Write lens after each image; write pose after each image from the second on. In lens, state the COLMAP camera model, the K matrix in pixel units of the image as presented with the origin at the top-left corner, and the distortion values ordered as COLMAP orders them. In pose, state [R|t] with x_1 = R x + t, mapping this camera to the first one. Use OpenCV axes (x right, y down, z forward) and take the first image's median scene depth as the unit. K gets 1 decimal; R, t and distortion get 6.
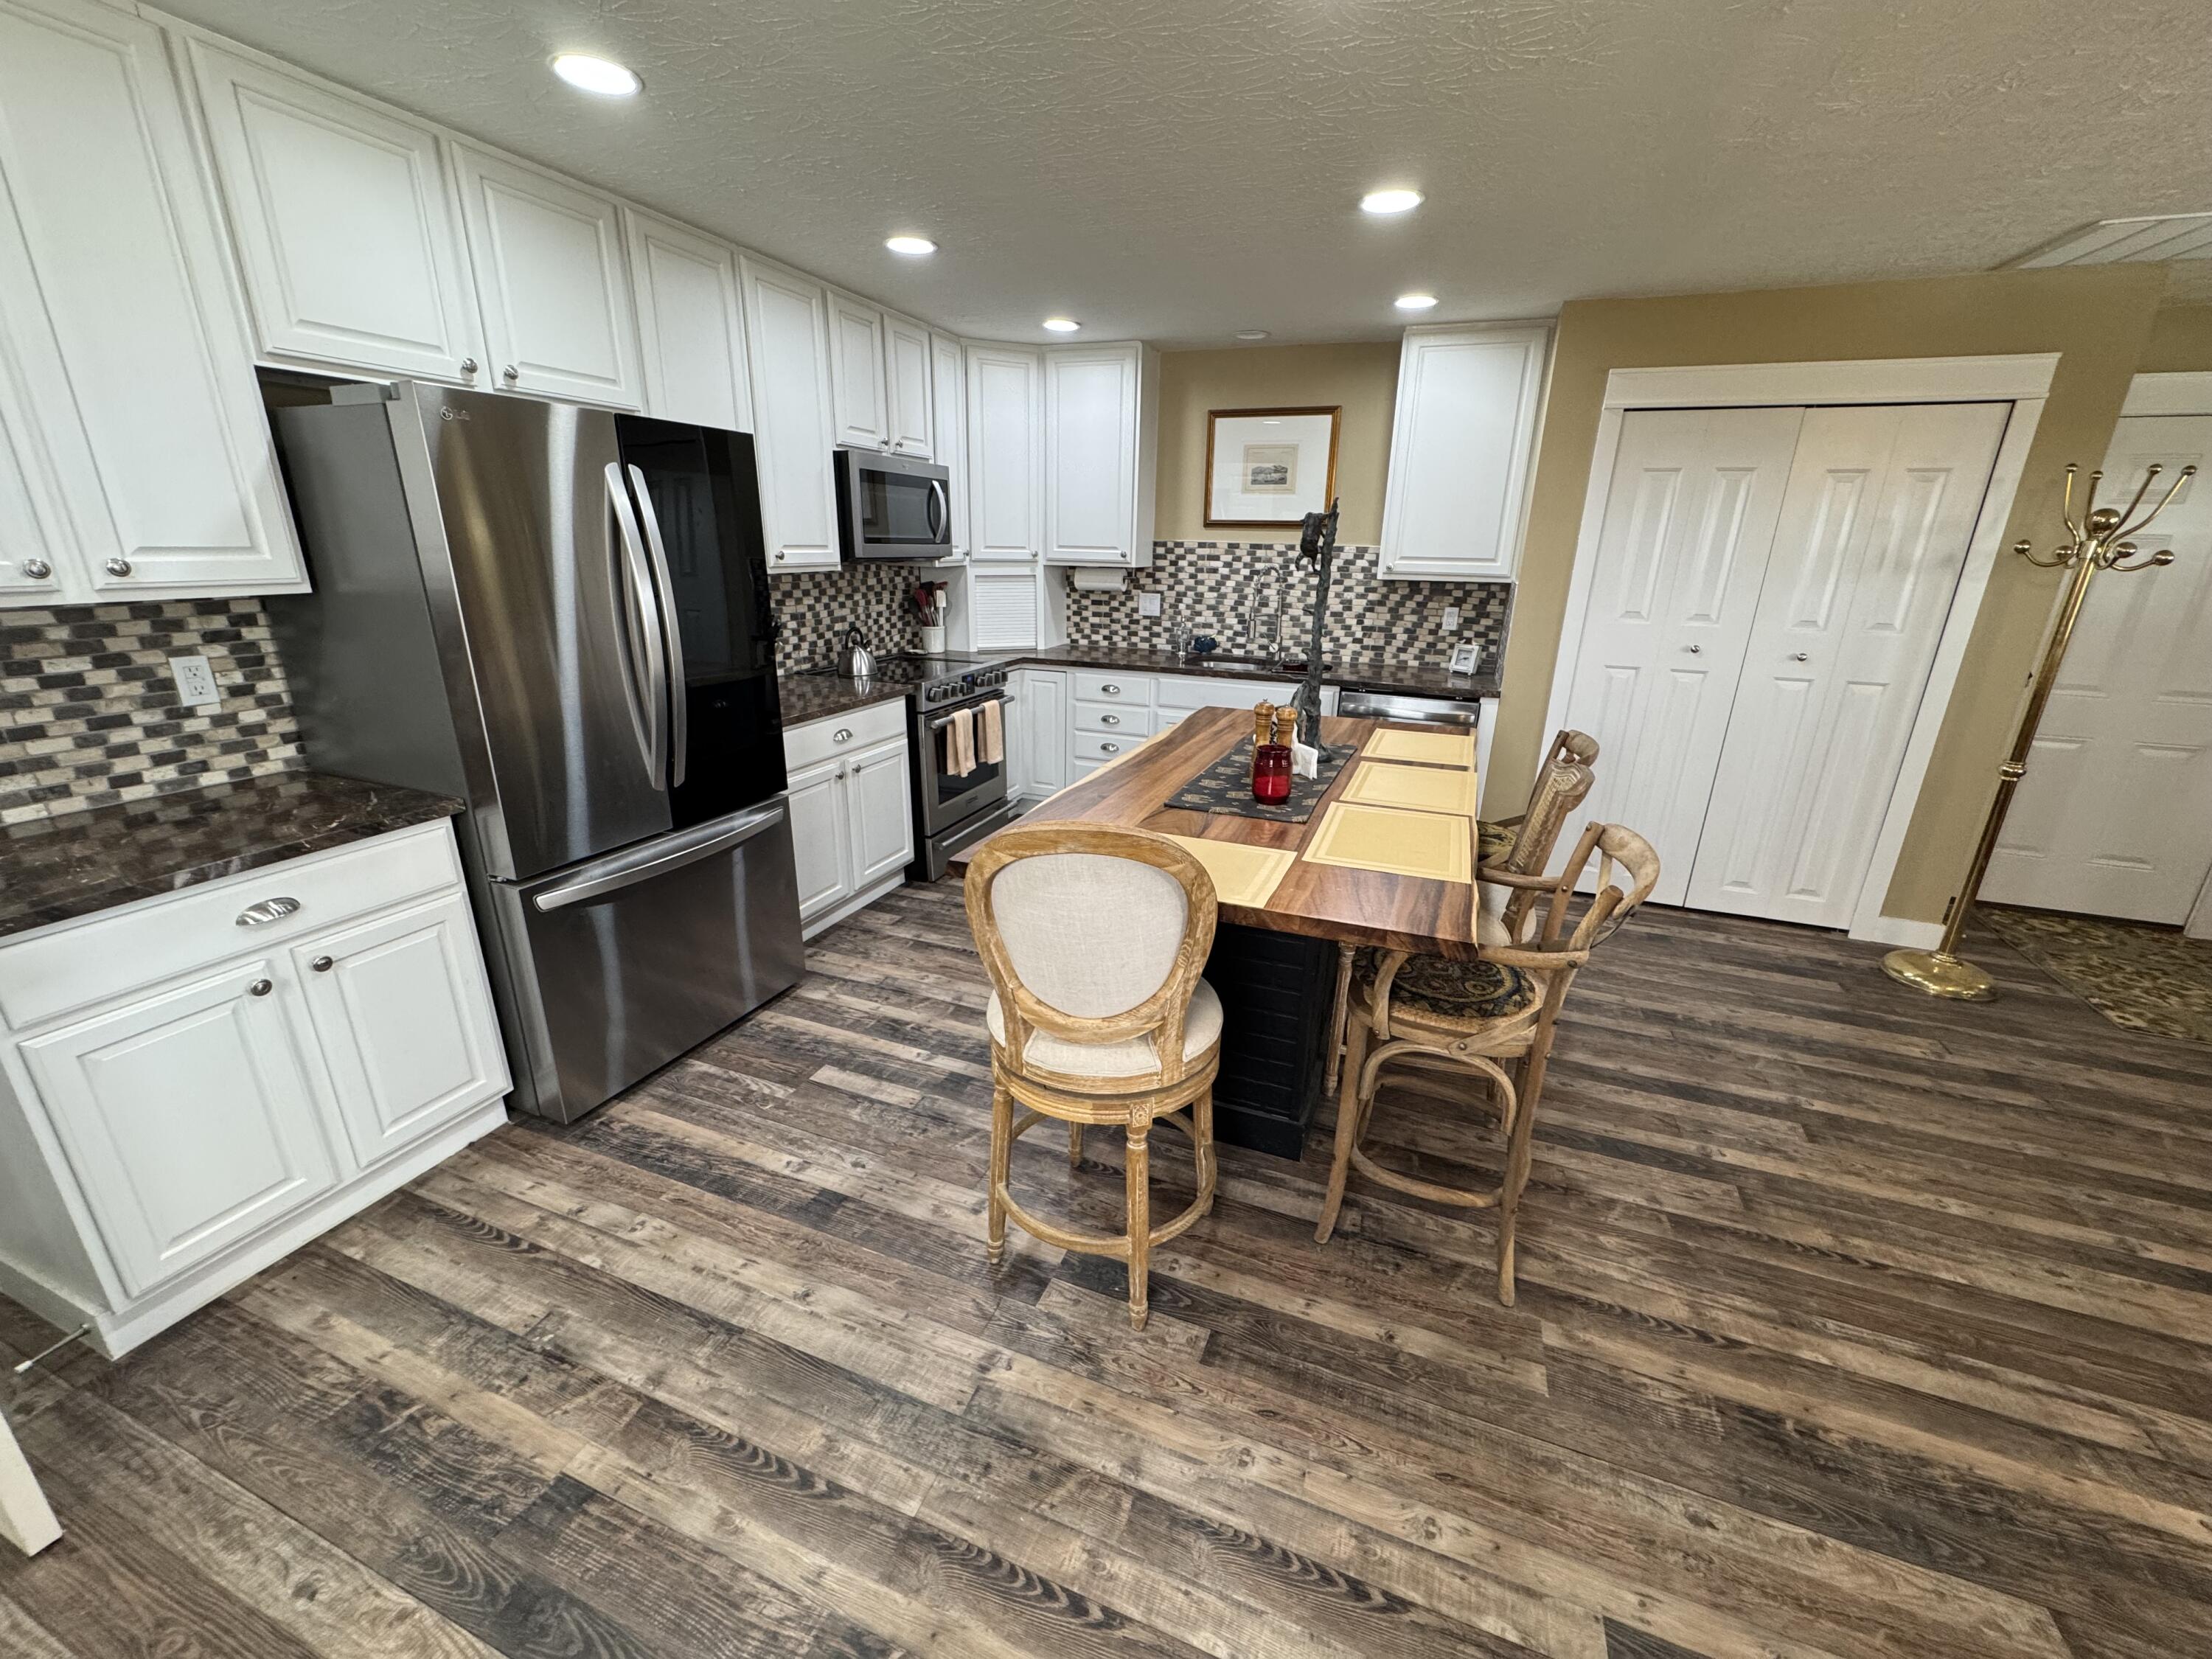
lens RADIAL K [[871.1, 0, 1106.0], [0, 871.1, 829.5], [0, 0, 1]] dist [-0.001700, -0.000084]
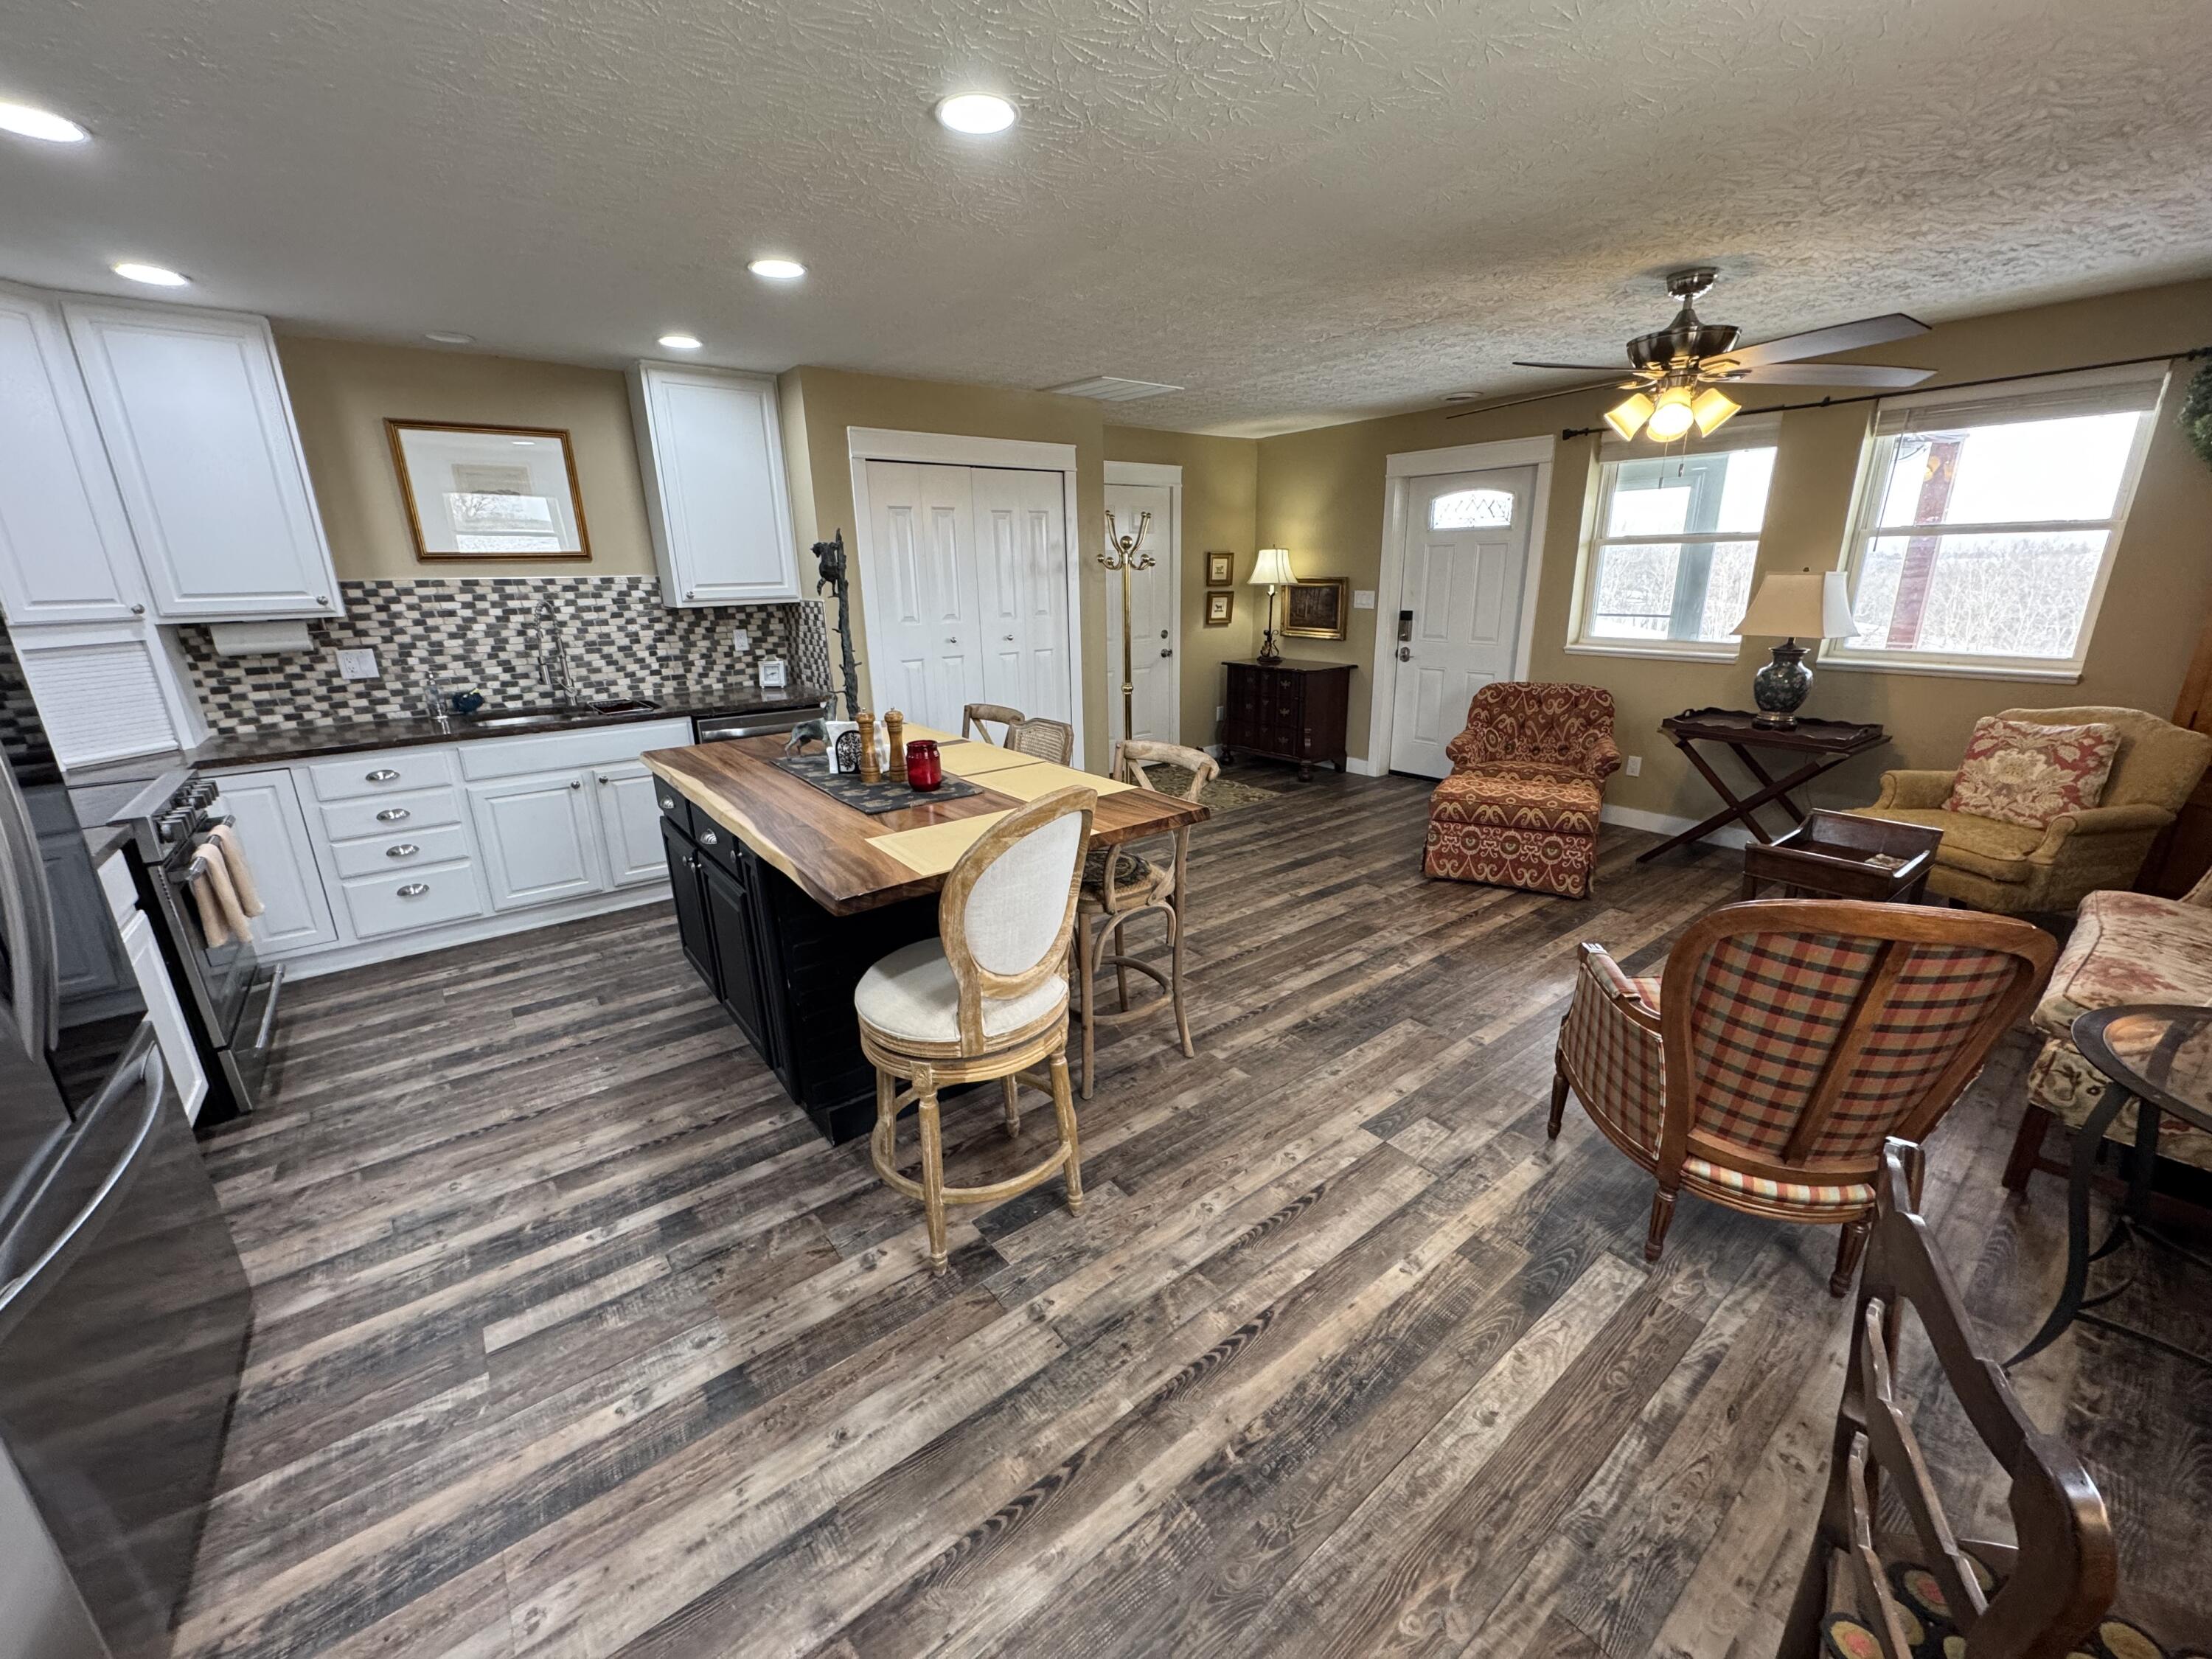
lens RADIAL K [[871.1, 0, 1106.0], [0, 871.1, 829.5], [0, 0, 1]] dist [-0.001700, -0.000084]
pose [[0.514284, -0.275170, 0.812277, -0.296030], [0.298386, 0.945366, 0.131337, -0.028973], [-0.804039, 0.174828, 0.568293, 0.074372]]
